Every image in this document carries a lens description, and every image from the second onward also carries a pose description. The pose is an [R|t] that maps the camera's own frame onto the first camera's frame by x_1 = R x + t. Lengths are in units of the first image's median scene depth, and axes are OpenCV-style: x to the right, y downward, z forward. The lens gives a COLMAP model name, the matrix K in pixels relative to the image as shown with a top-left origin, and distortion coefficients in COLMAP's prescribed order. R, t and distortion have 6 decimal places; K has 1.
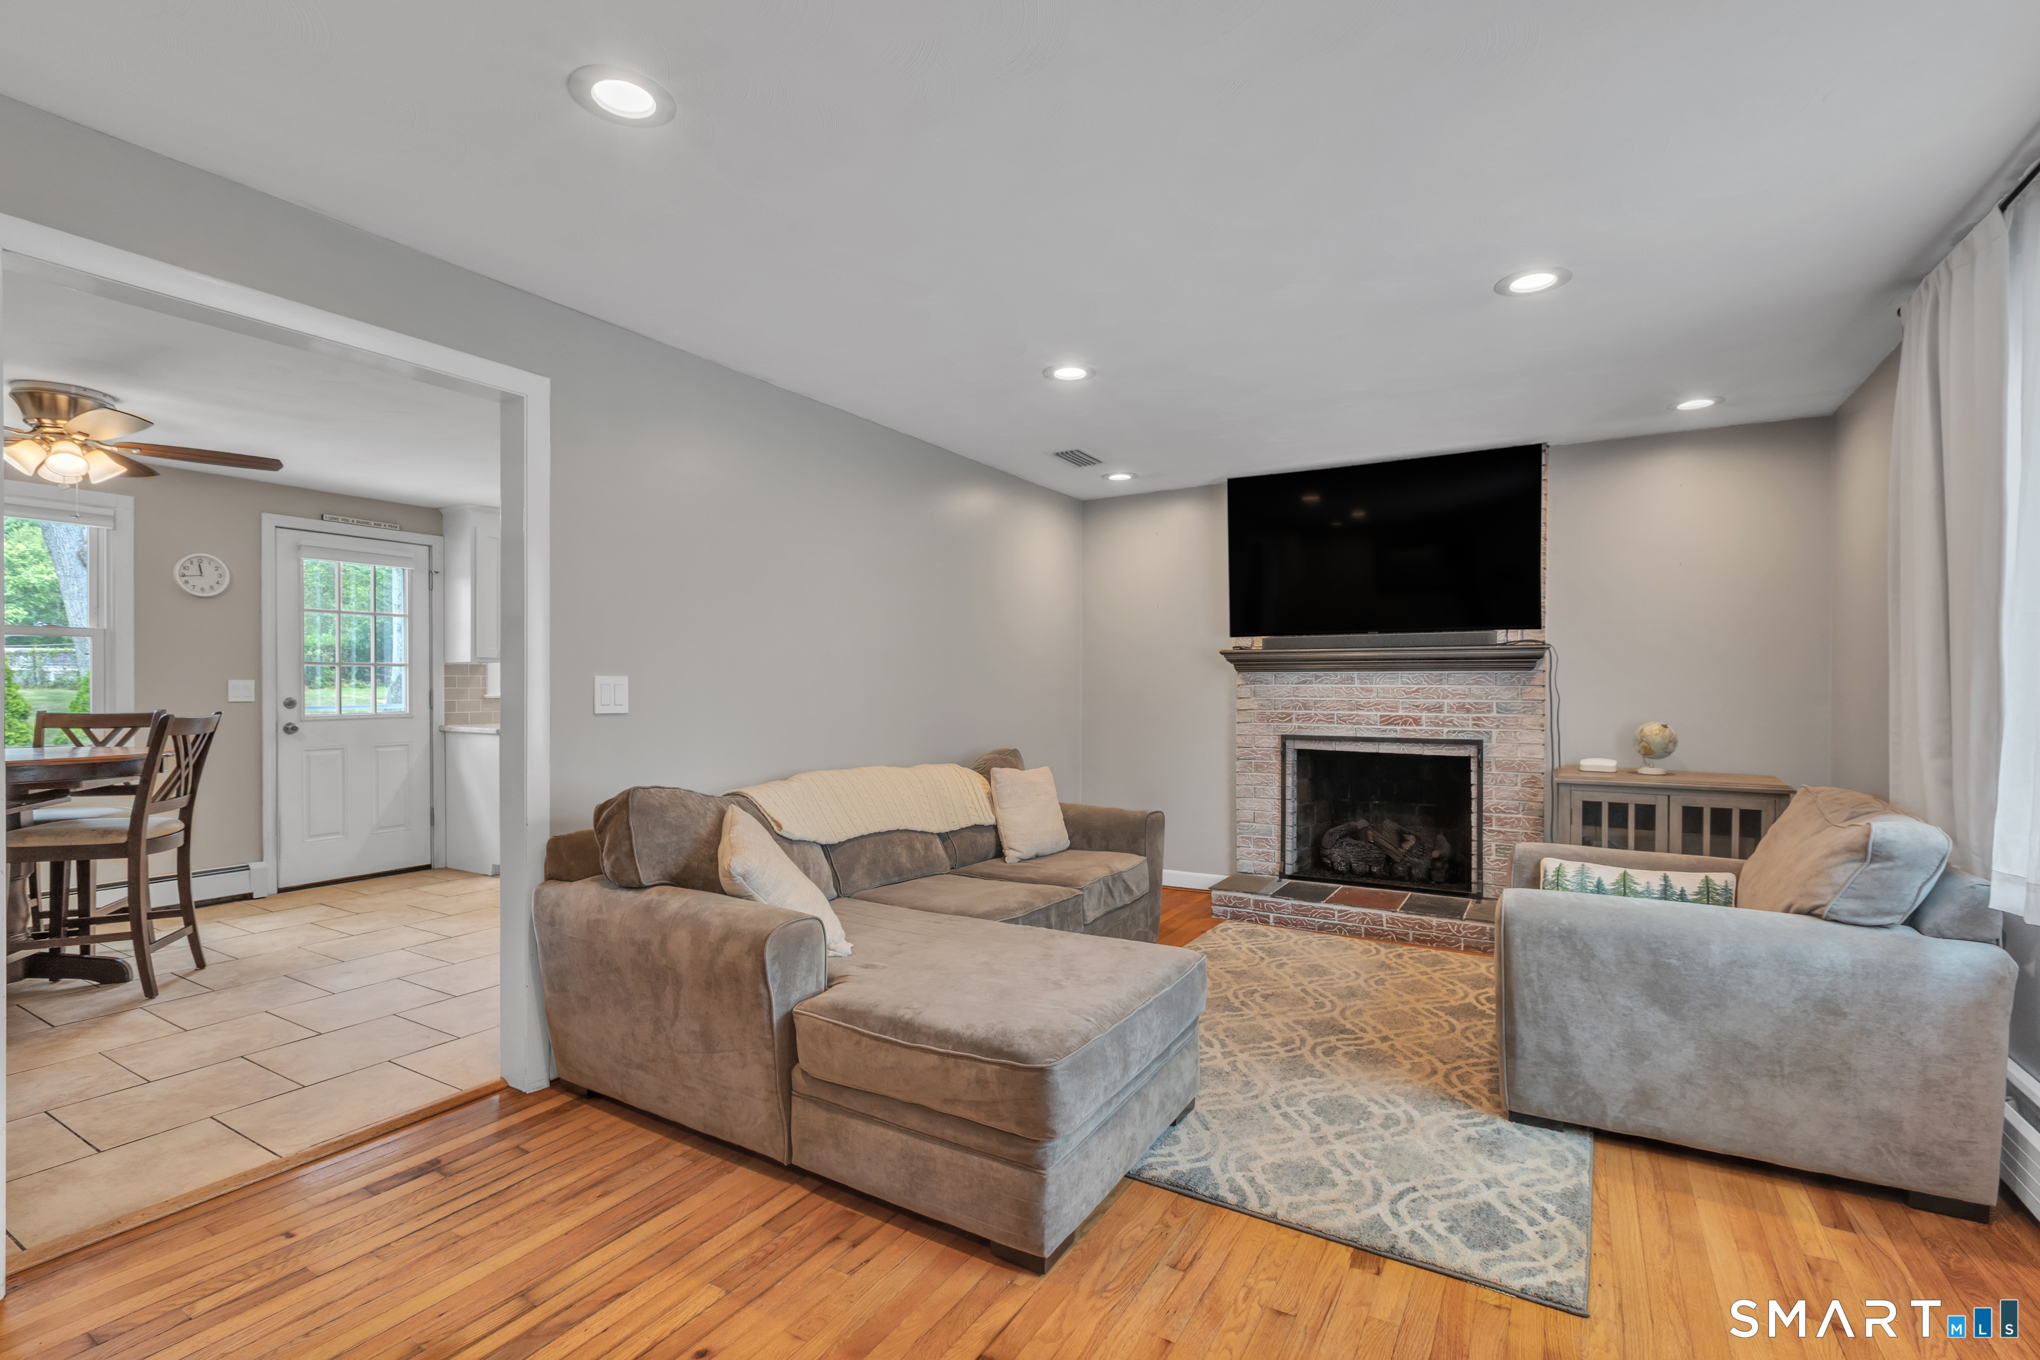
lens RADIAL K [[921.3, 0, 1030.4], [0, 921.3, 692.5], [0, 0, 1]] dist [-0.000865, -0.001415]
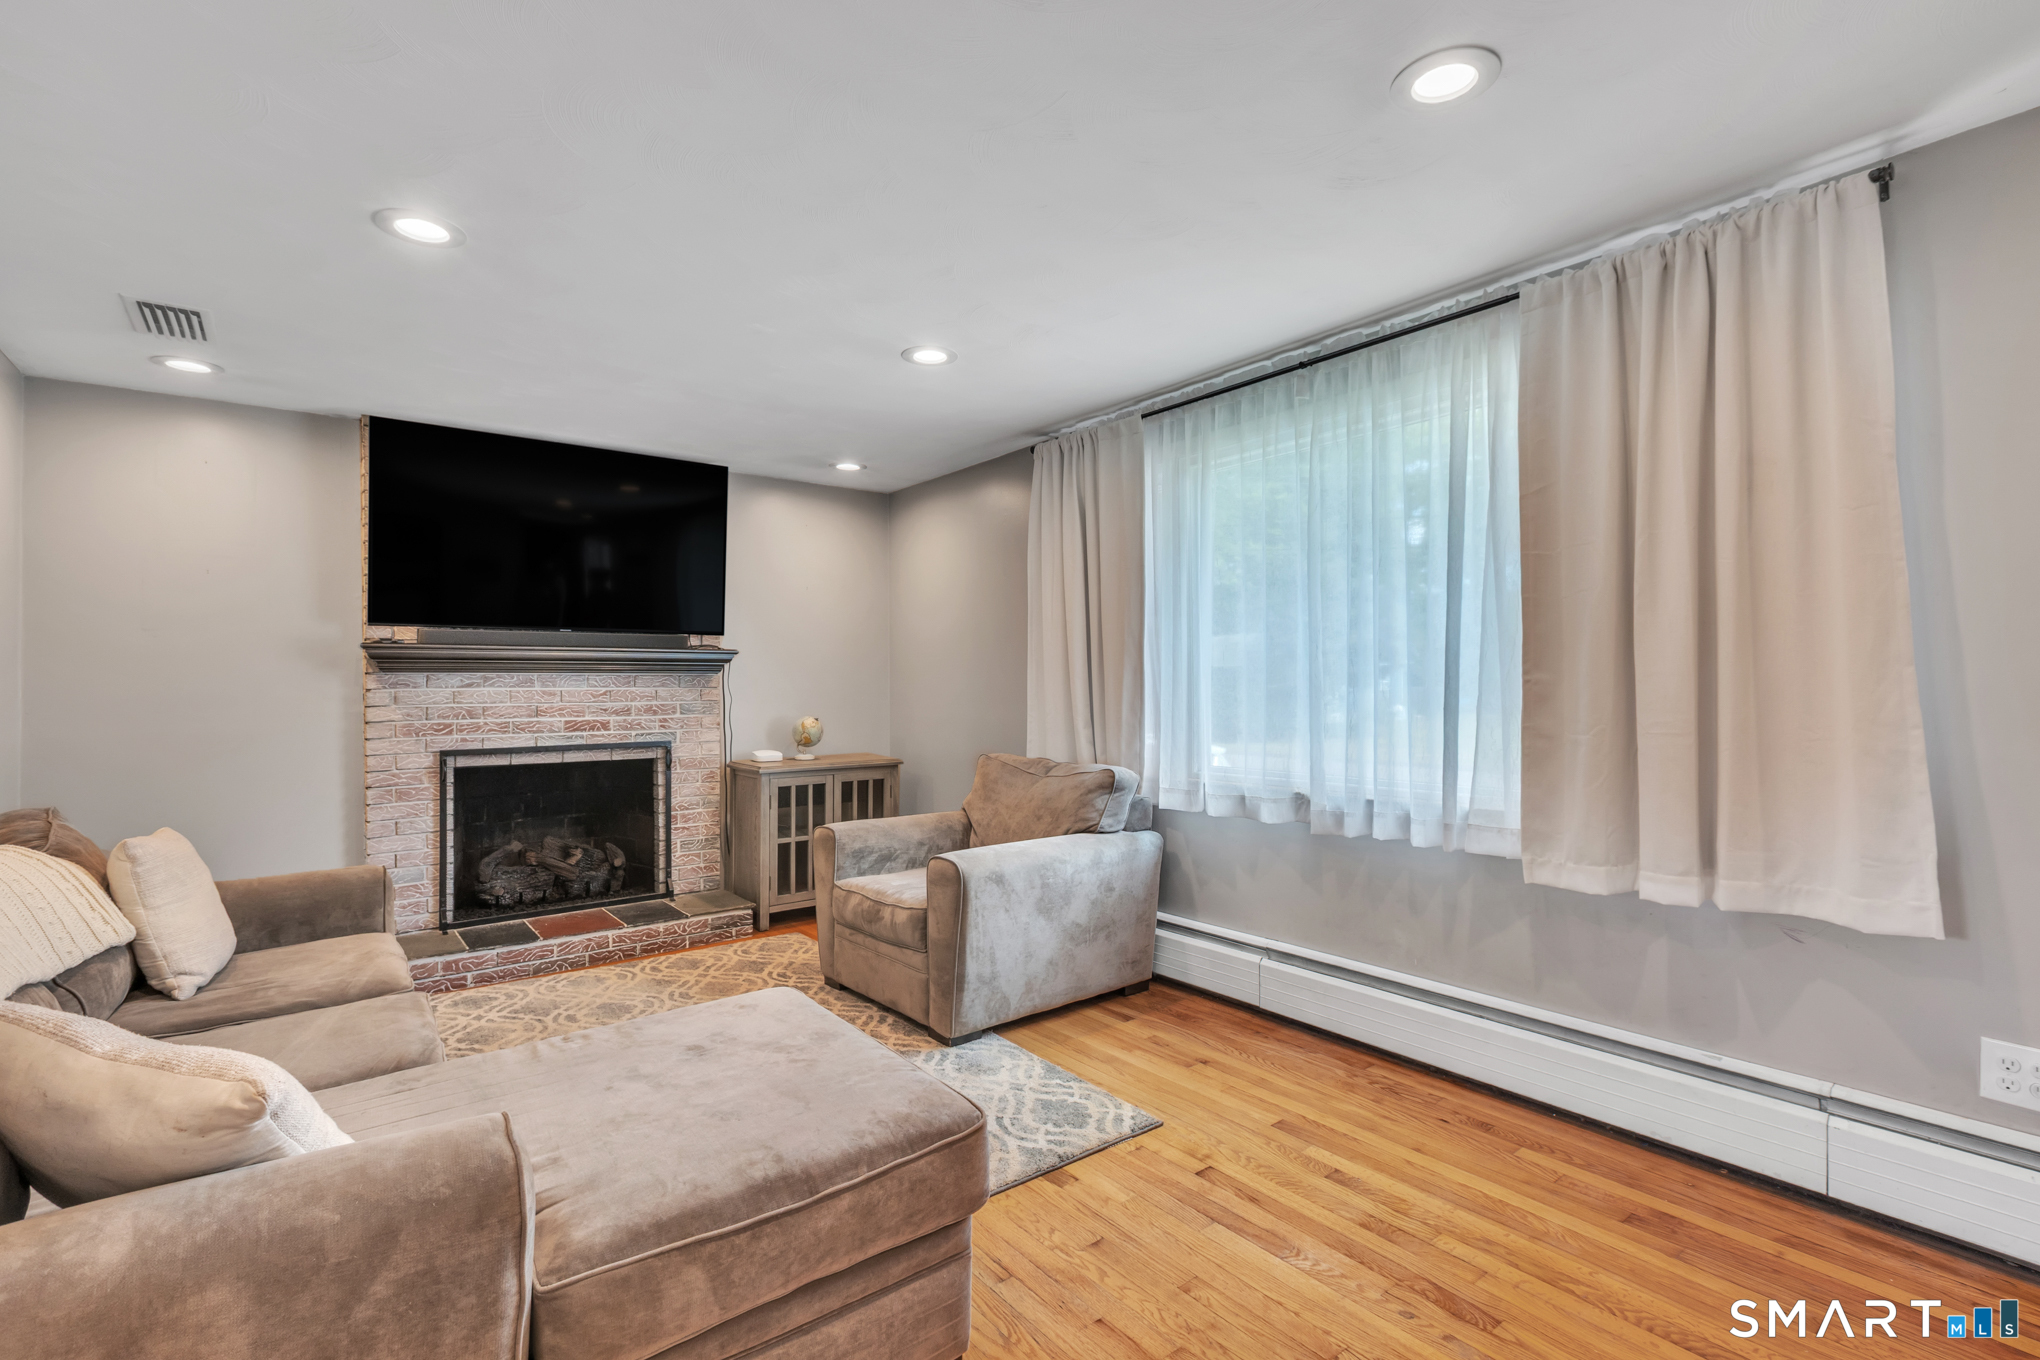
lens RADIAL K [[921.3, 0, 1020.2], [0, 921.3, 672.3], [0, 0, 1]] dist [-0.000865, -0.001415]
pose [[0.365336, 0.010758, 0.930814, -0.336403], [0.013638, 0.999764, -0.016907, -0.002346], [-0.930776, 0.018871, 0.365103, 0.272899]]
